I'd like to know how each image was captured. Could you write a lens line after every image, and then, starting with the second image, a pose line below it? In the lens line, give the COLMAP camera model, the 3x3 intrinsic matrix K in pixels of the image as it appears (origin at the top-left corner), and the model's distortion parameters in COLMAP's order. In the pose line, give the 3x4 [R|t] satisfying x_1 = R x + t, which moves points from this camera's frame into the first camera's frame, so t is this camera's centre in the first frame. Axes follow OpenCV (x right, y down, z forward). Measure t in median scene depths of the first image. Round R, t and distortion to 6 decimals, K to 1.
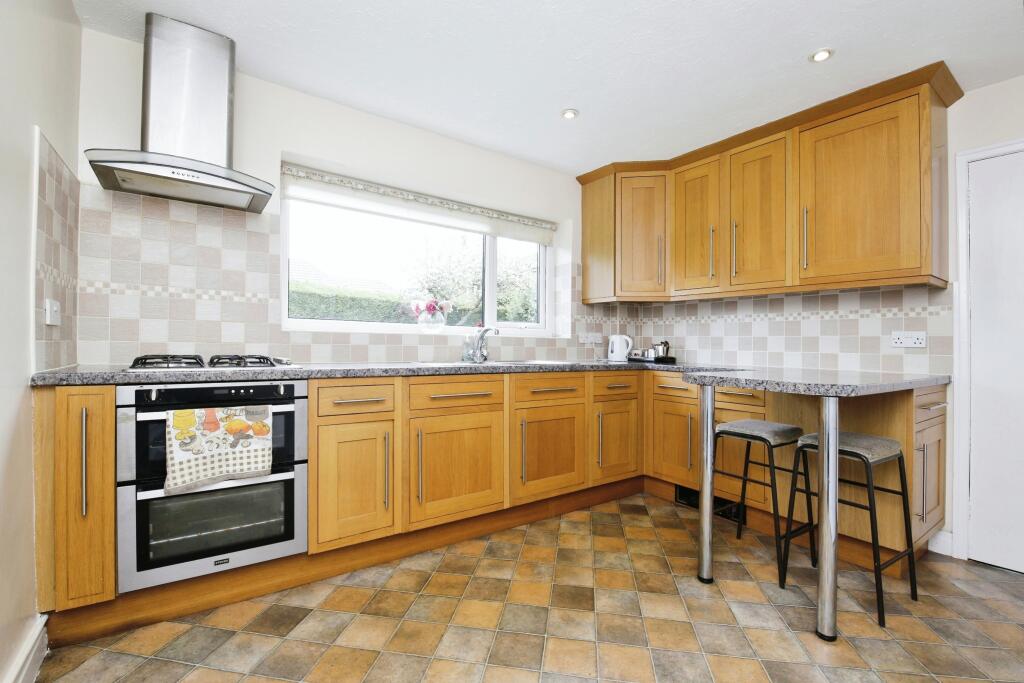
lens RADIAL K [[446.4, 0, 512.8], [0, 446.4, 341.7], [0, 0, 1]] dist [-0.013164, -0.001173]
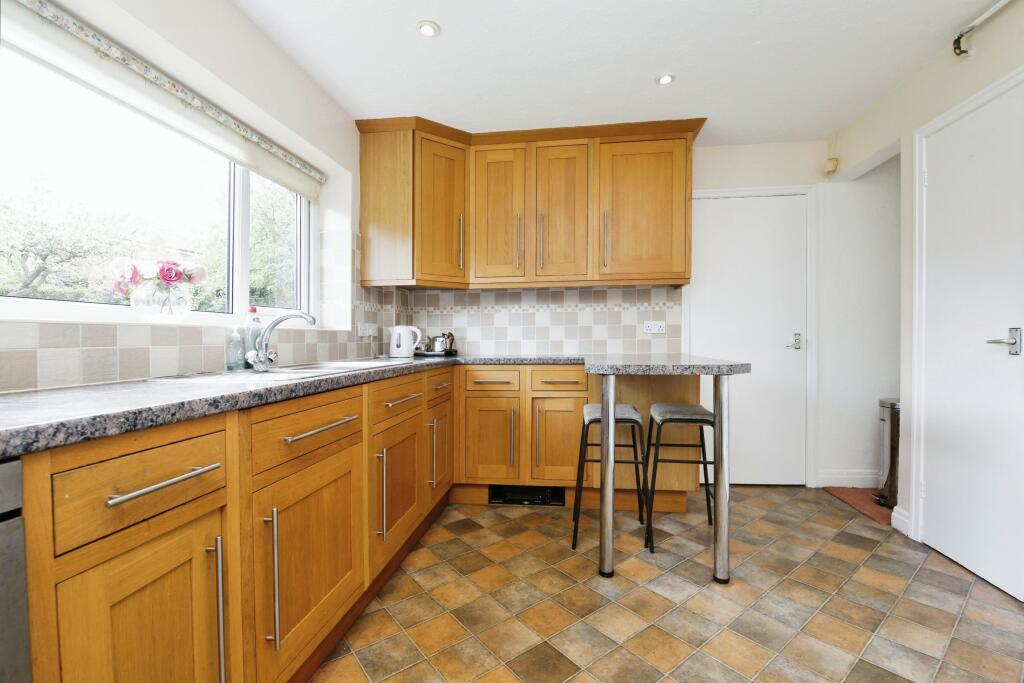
lens RADIAL K [[446.4, 0, 514.6], [0, 446.4, 337.1], [0, 0, 1]] dist [-0.013164, -0.001173]
pose [[0.681256, -0.022459, 0.731700, -0.317980], [0.019739, 0.999729, 0.012307, -0.000468], [-0.731779, 0.006059, 0.681515, 0.370744]]
